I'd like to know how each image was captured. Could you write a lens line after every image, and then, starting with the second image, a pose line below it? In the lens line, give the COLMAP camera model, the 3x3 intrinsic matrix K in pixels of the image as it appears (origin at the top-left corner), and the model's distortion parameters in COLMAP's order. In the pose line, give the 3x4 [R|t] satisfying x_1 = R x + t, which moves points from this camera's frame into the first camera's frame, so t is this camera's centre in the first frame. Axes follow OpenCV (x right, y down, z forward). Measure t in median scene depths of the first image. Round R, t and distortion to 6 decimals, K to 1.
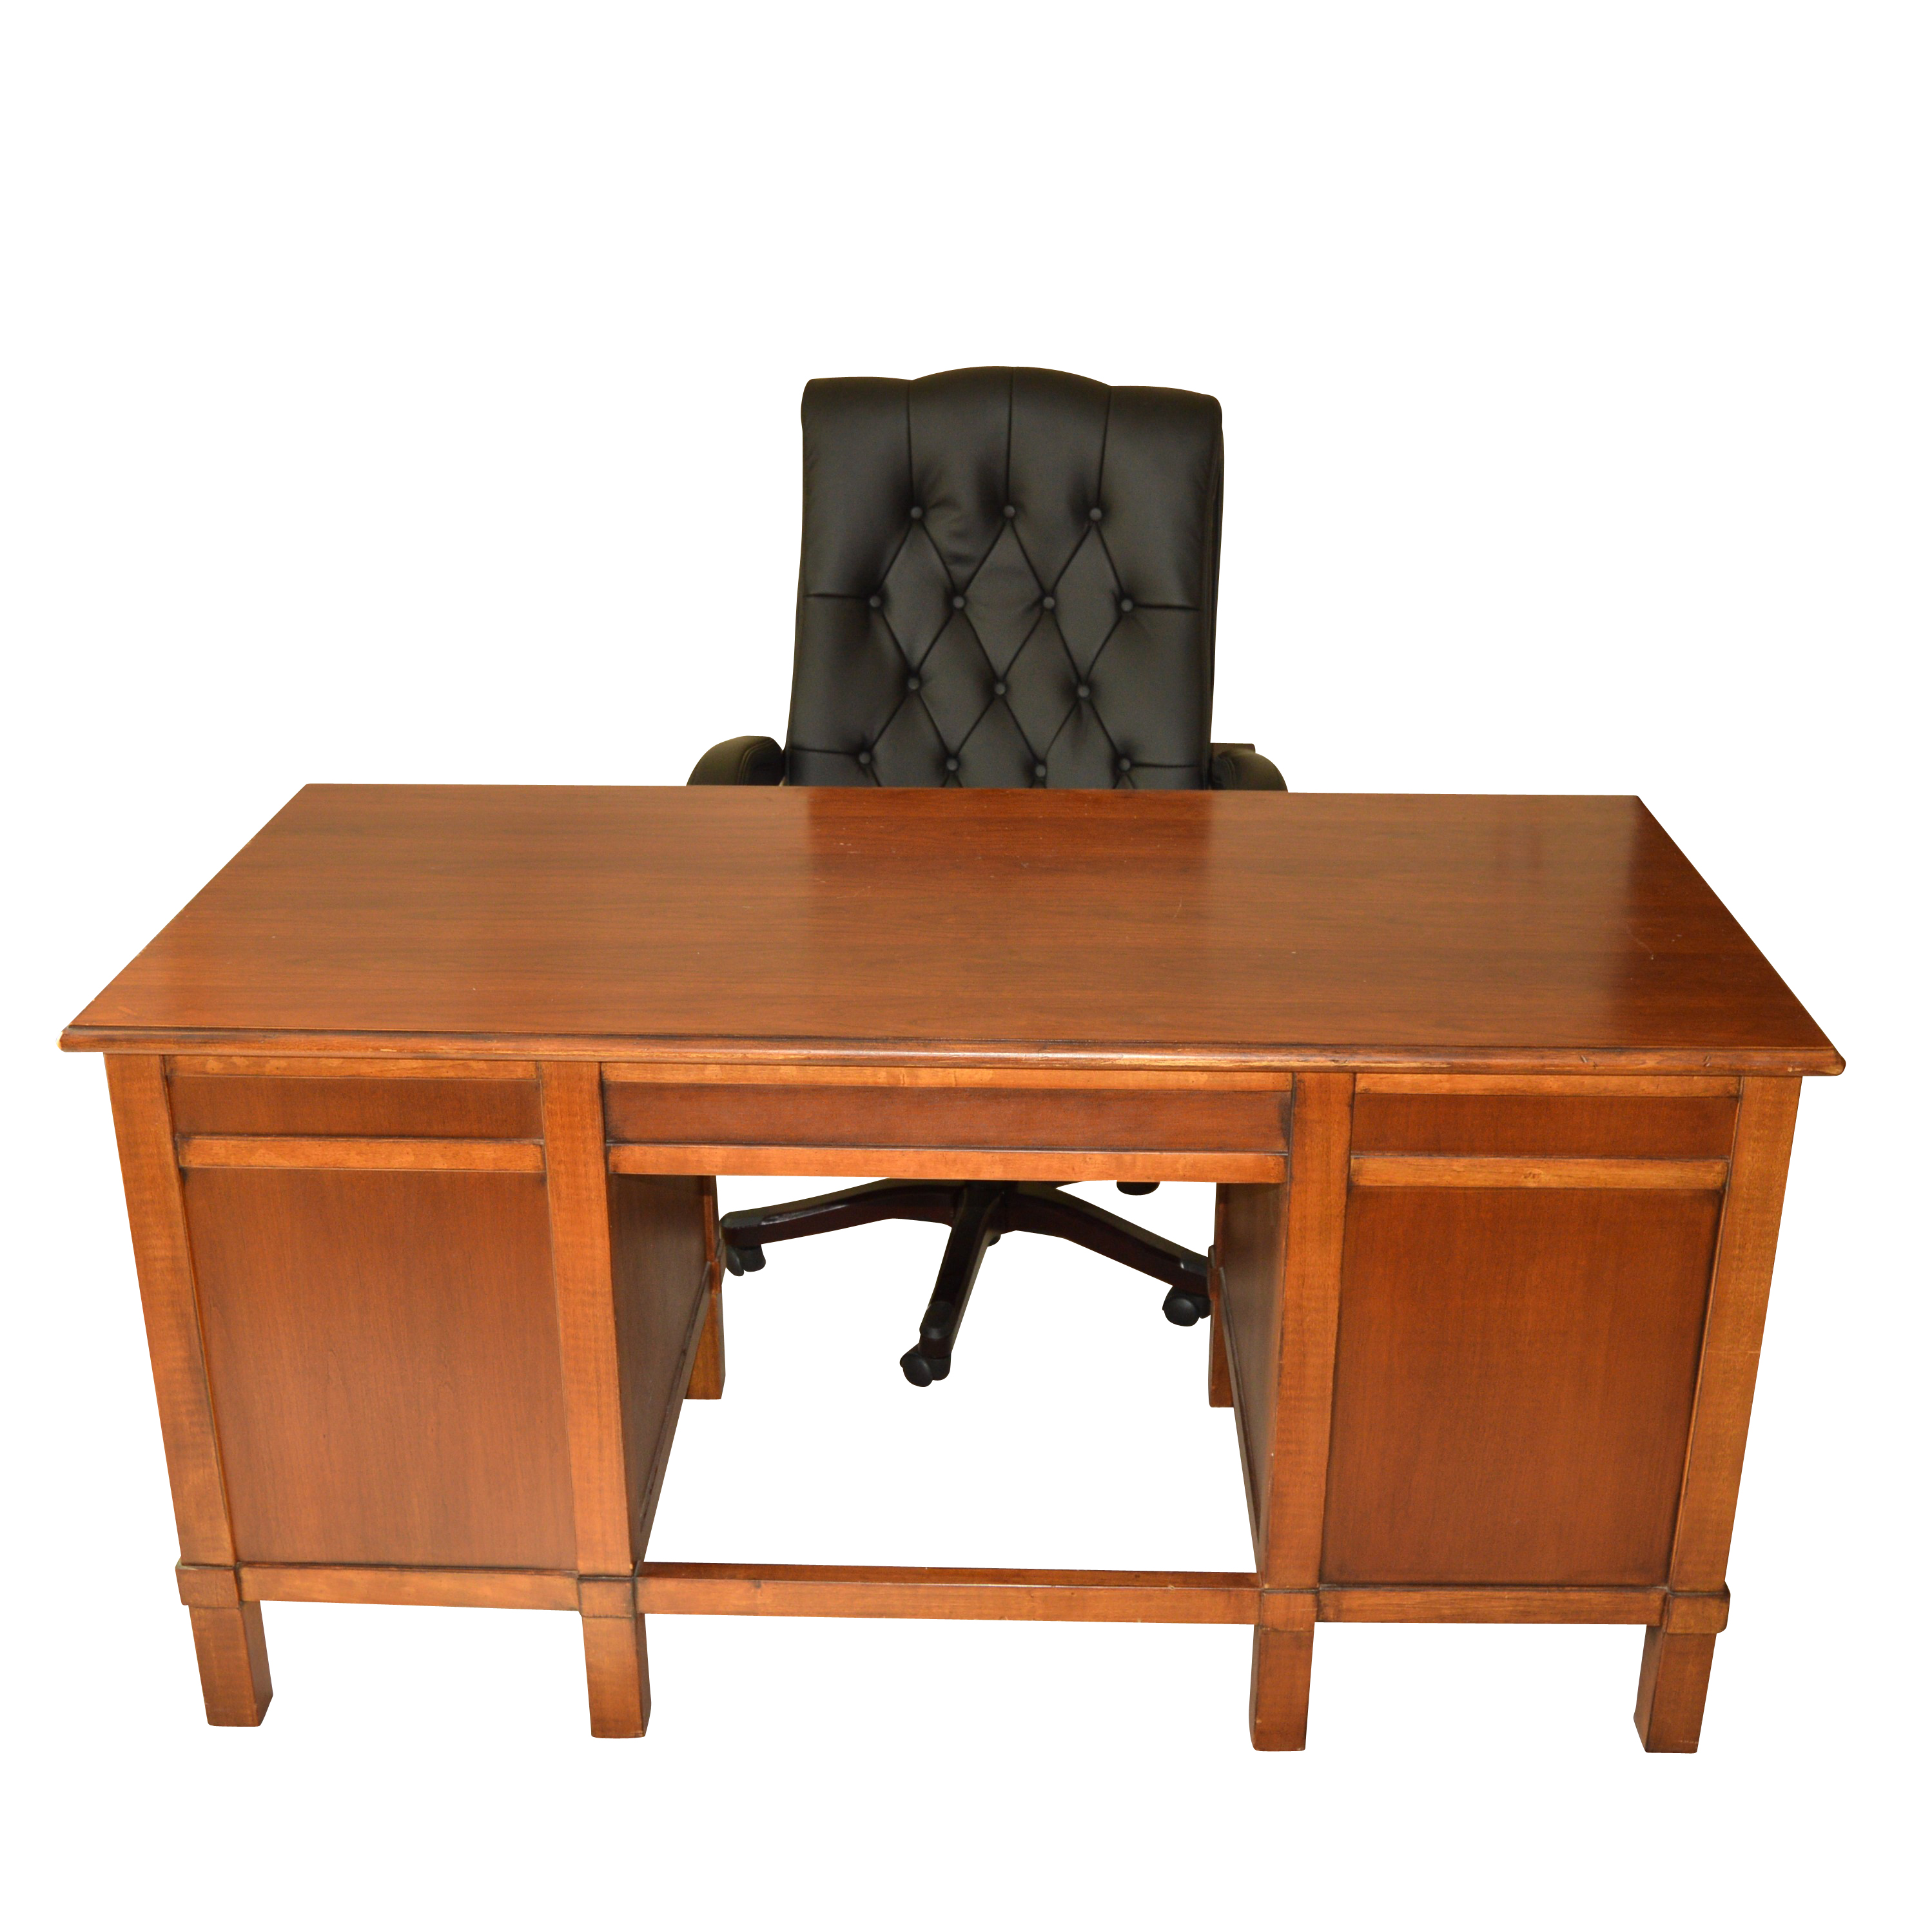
lens RADIAL K [[2352.4, 0, 968.4], [0, 2352.4, 963.6], [0, 0, 1]] dist [-0.088355, 0.000000]
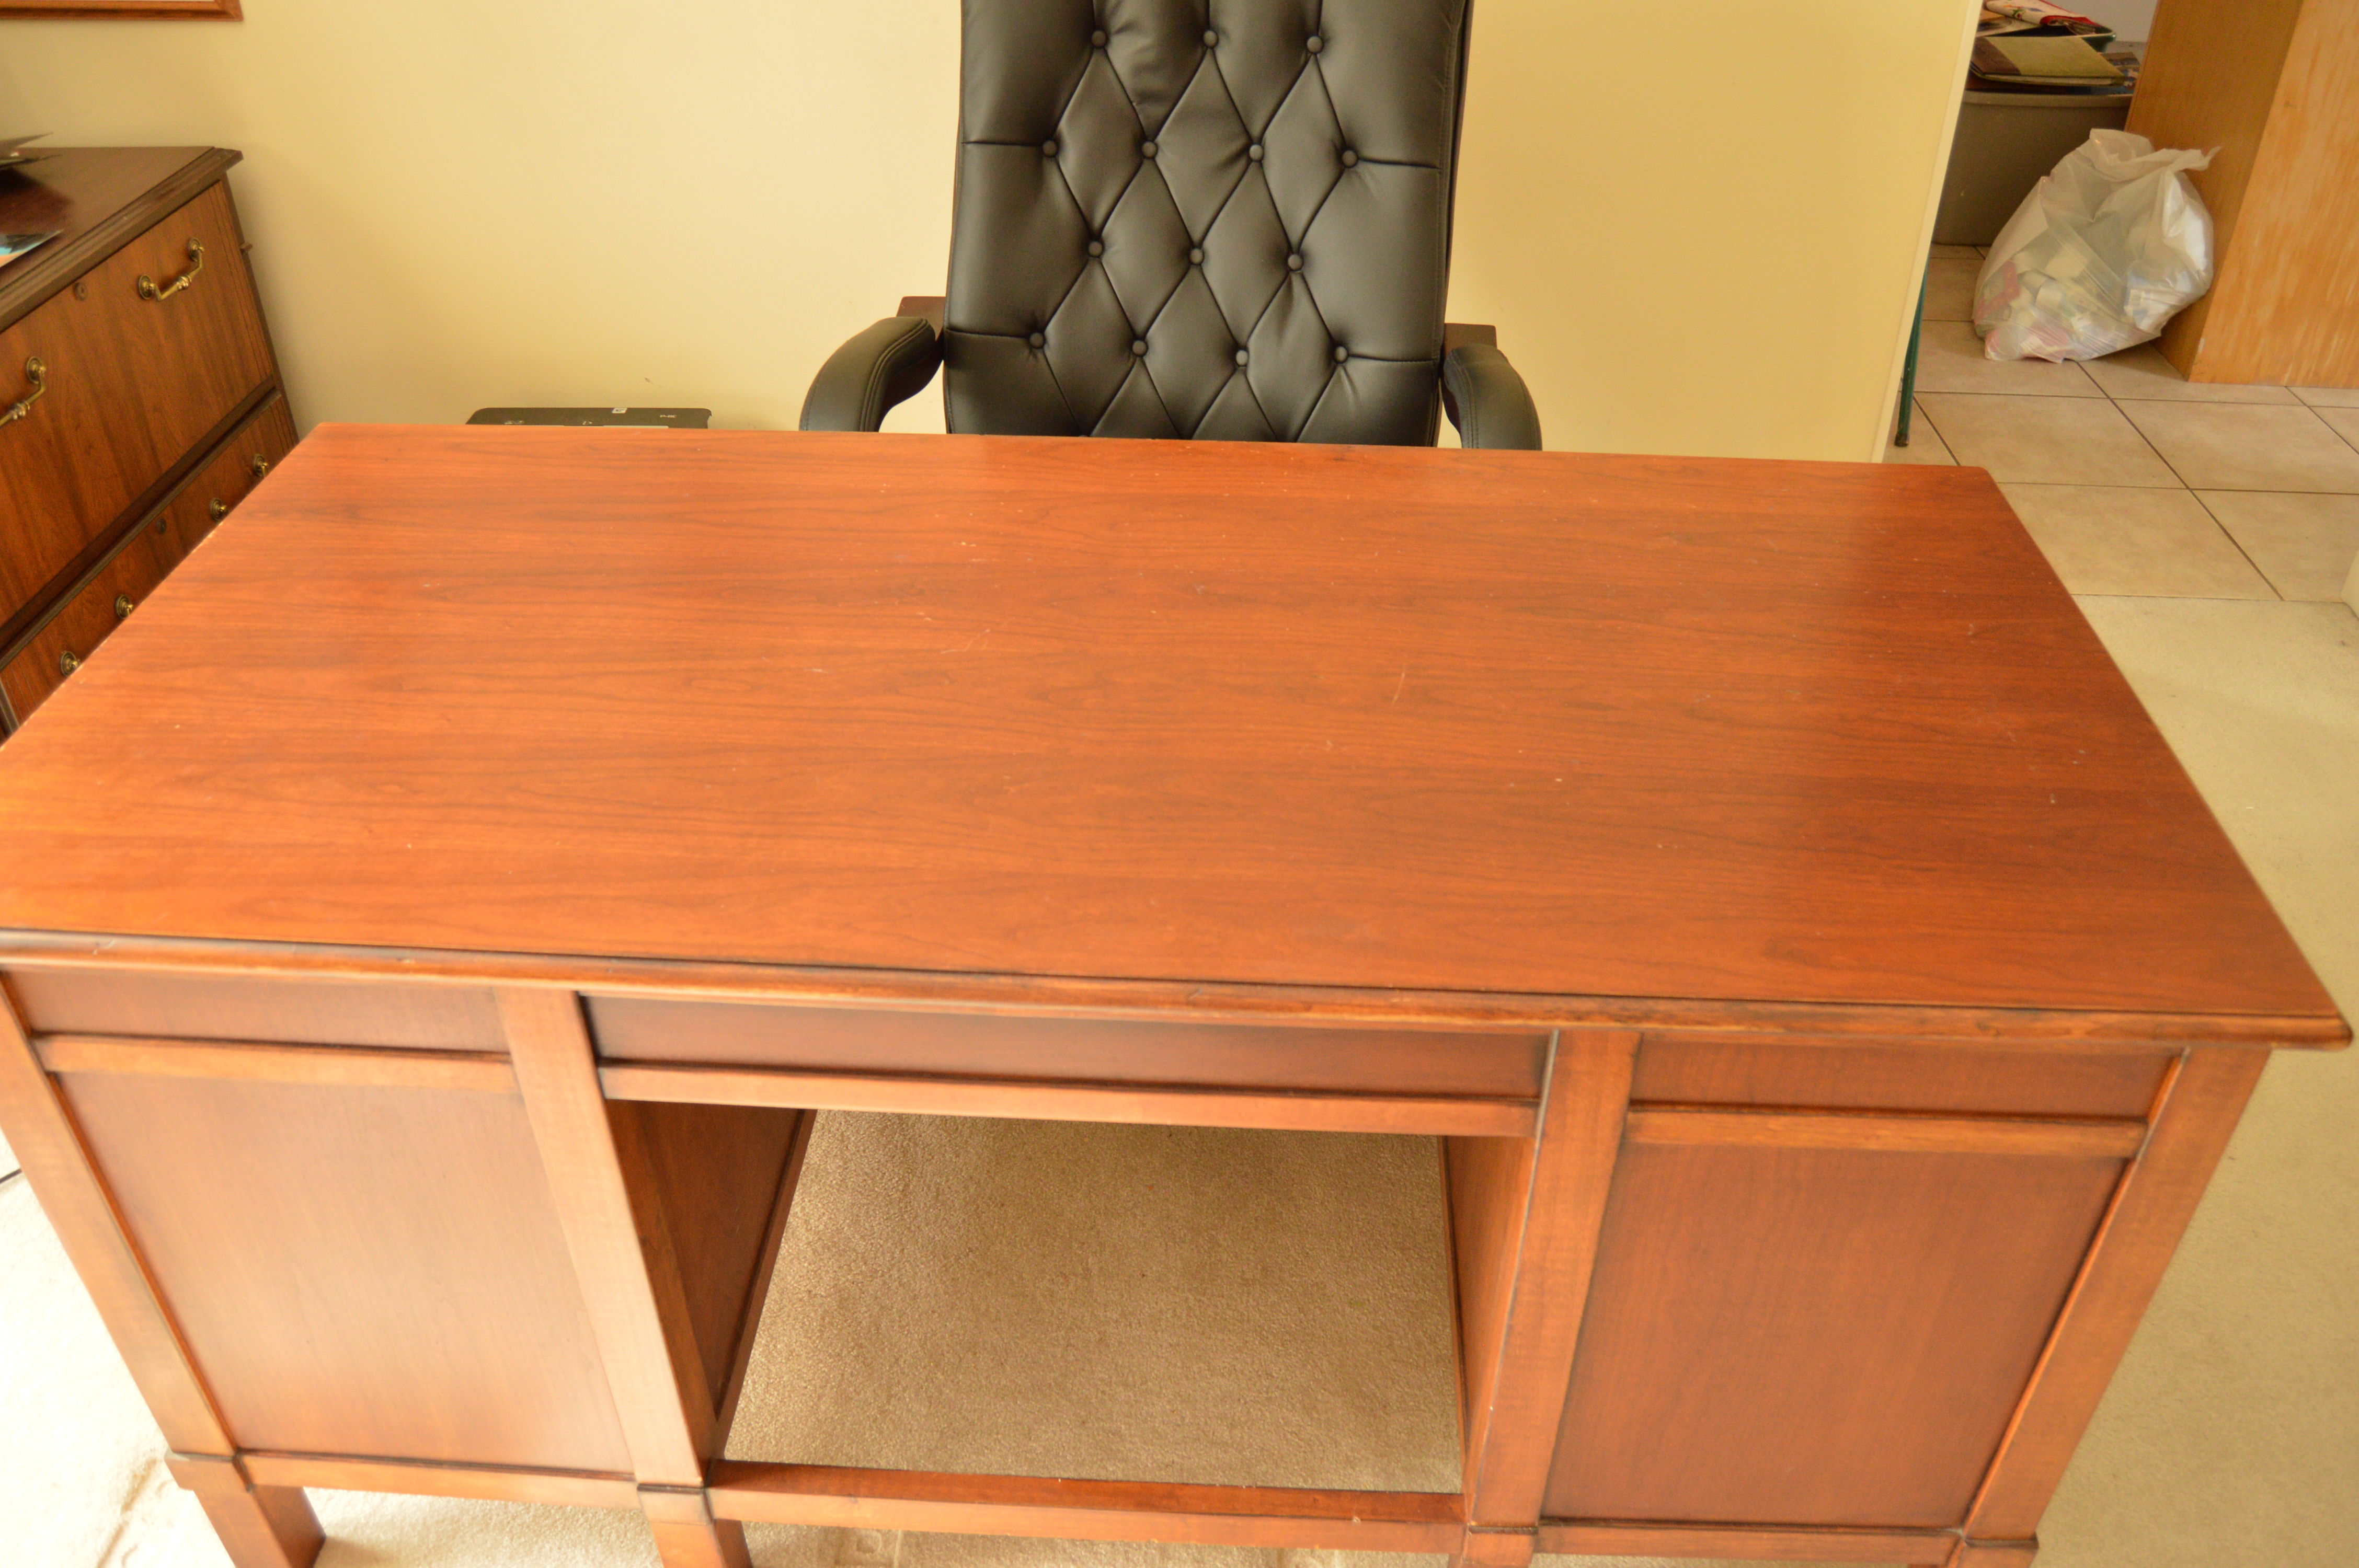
lens RADIAL K [[1859.2, 0, 1191.4], [0, 1859.2, 773.2], [0, 0, 1]] dist [-0.101190, 0.040695]
pose [[0.999795, 0.016802, -0.011324, 0.032384], [-0.013485, 0.968901, 0.247081, -0.145497], [0.015123, -0.246877, 0.968929, 0.449632]]
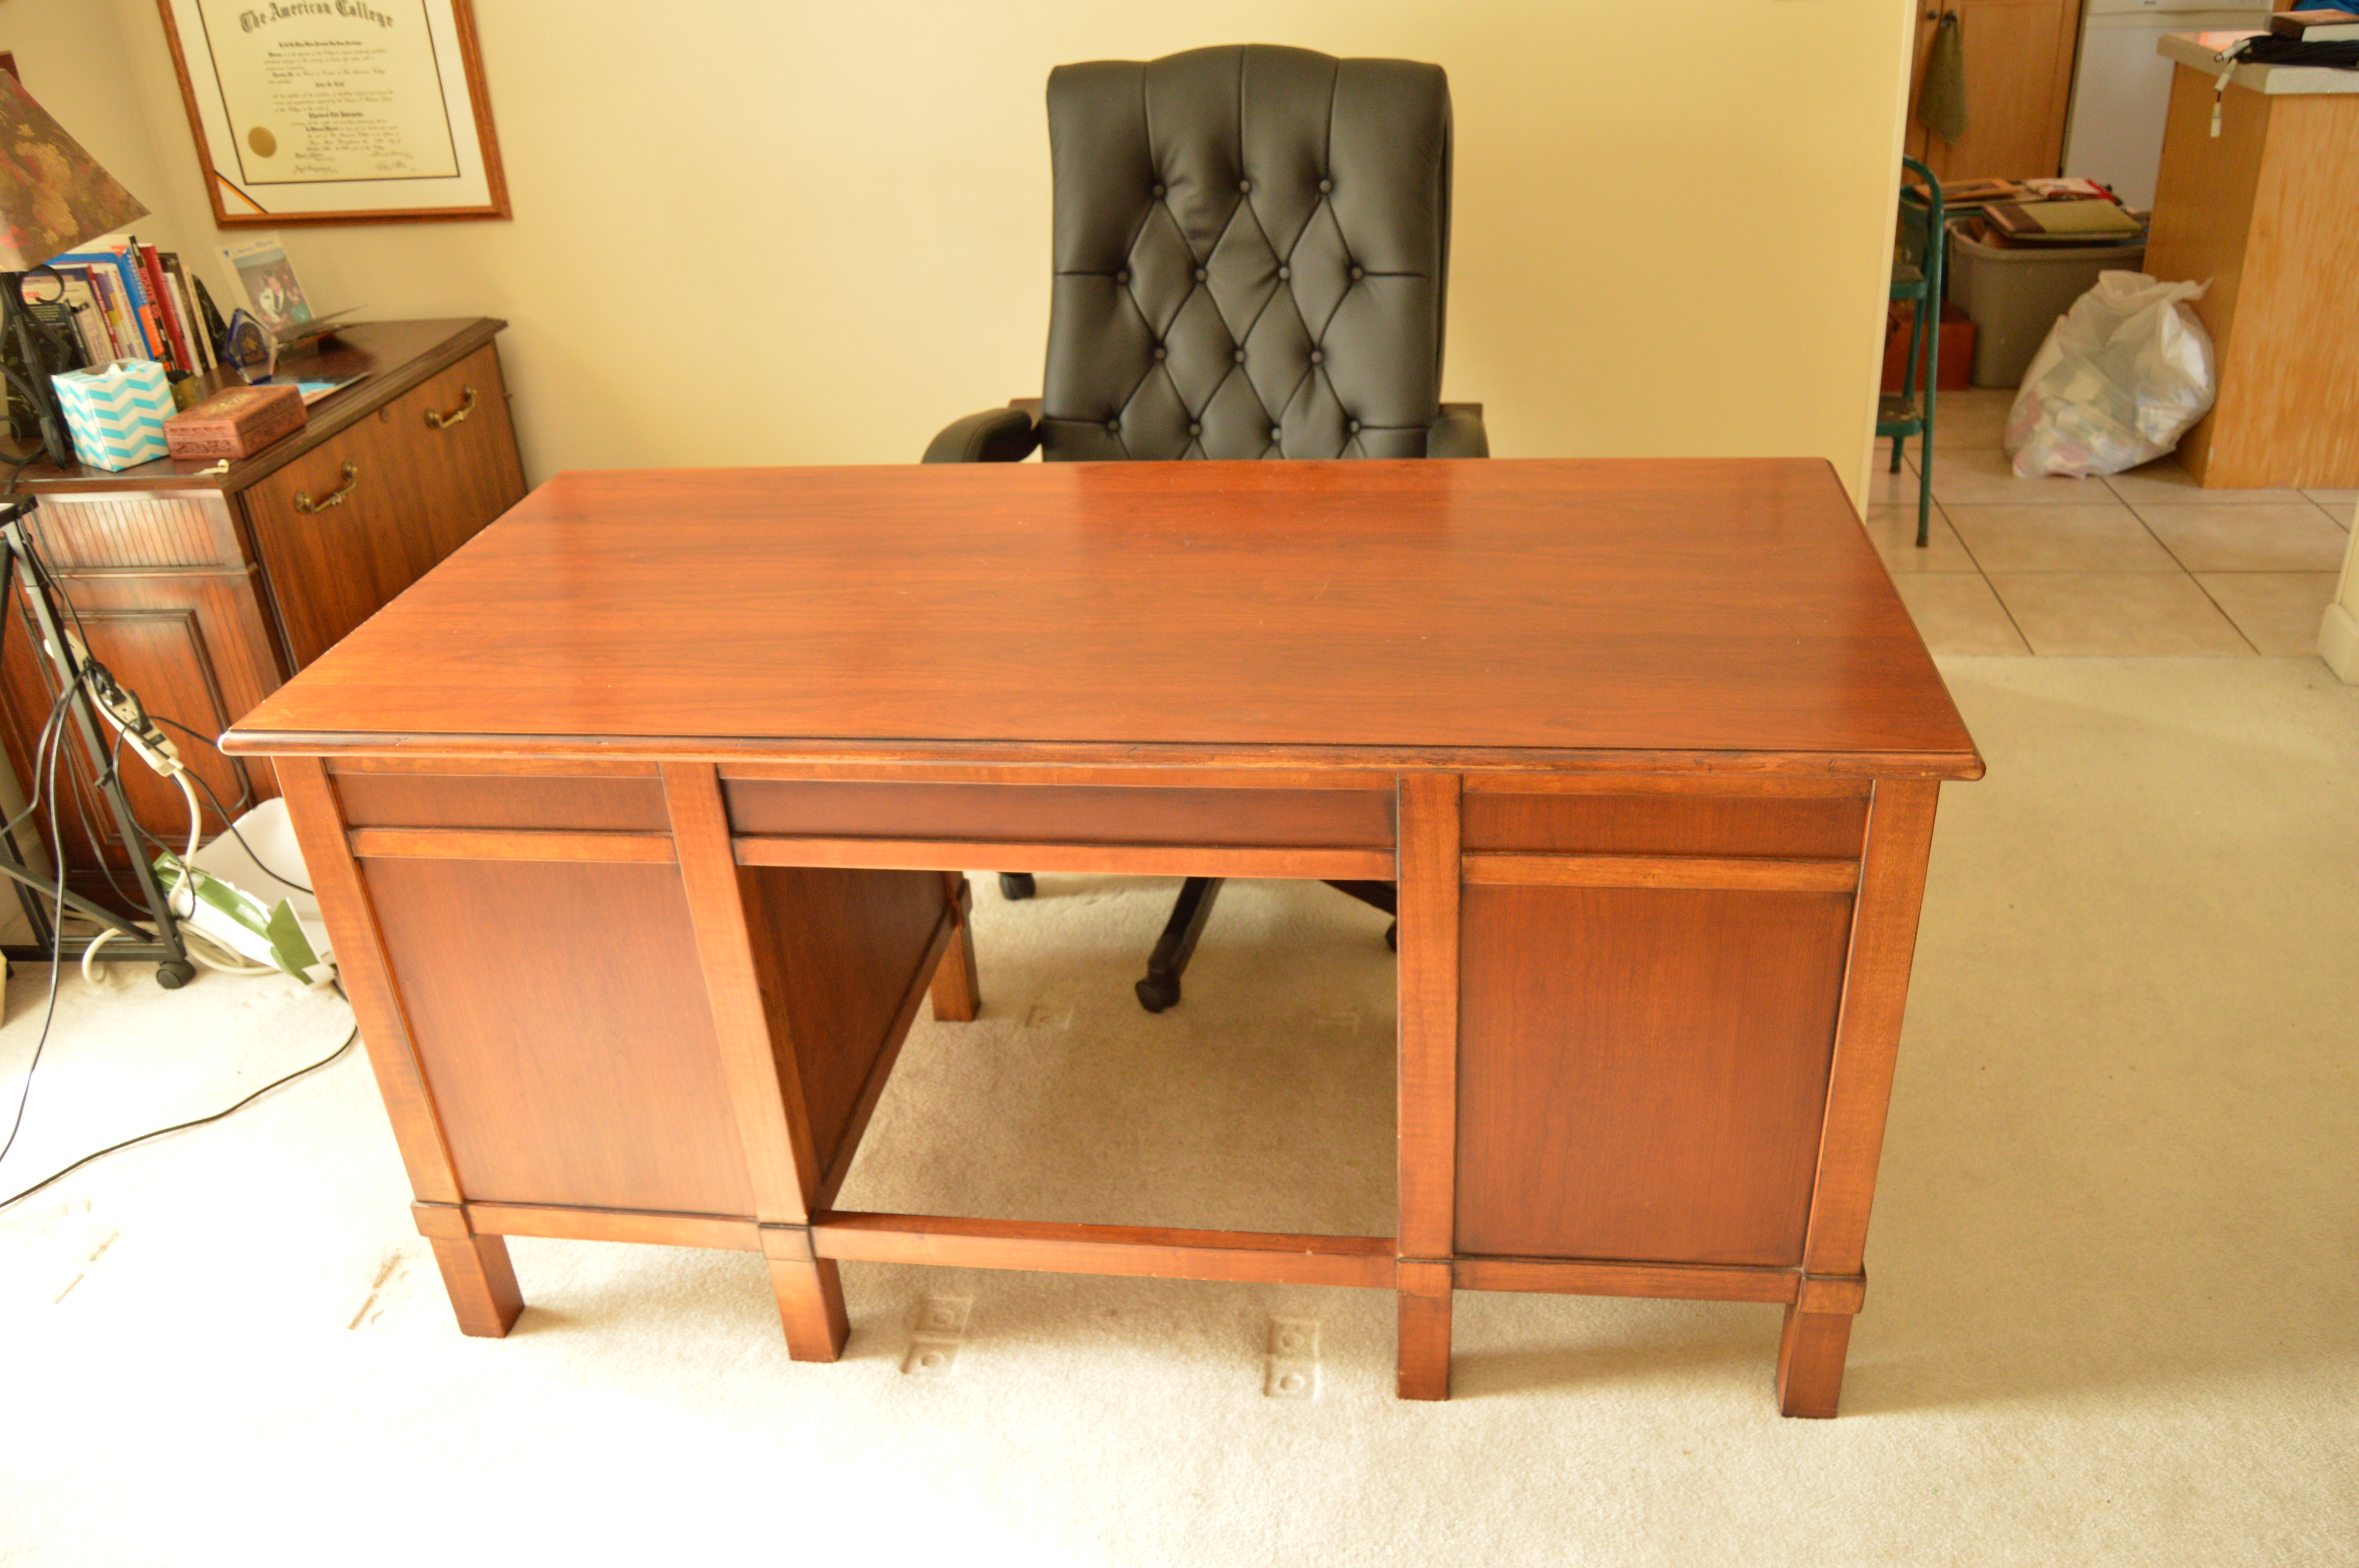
lens RADIAL K [[1859.2, 0, 1198.8], [0, 1859.2, 786.8], [0, 0, 1]] dist [-0.101190, 0.040695]
pose [[0.992801, 0.000976, -0.119769, 0.138036], [0.013991, 0.992176, 0.124057, -0.040440], [0.118953, -0.124840, 0.985020, 0.217485]]
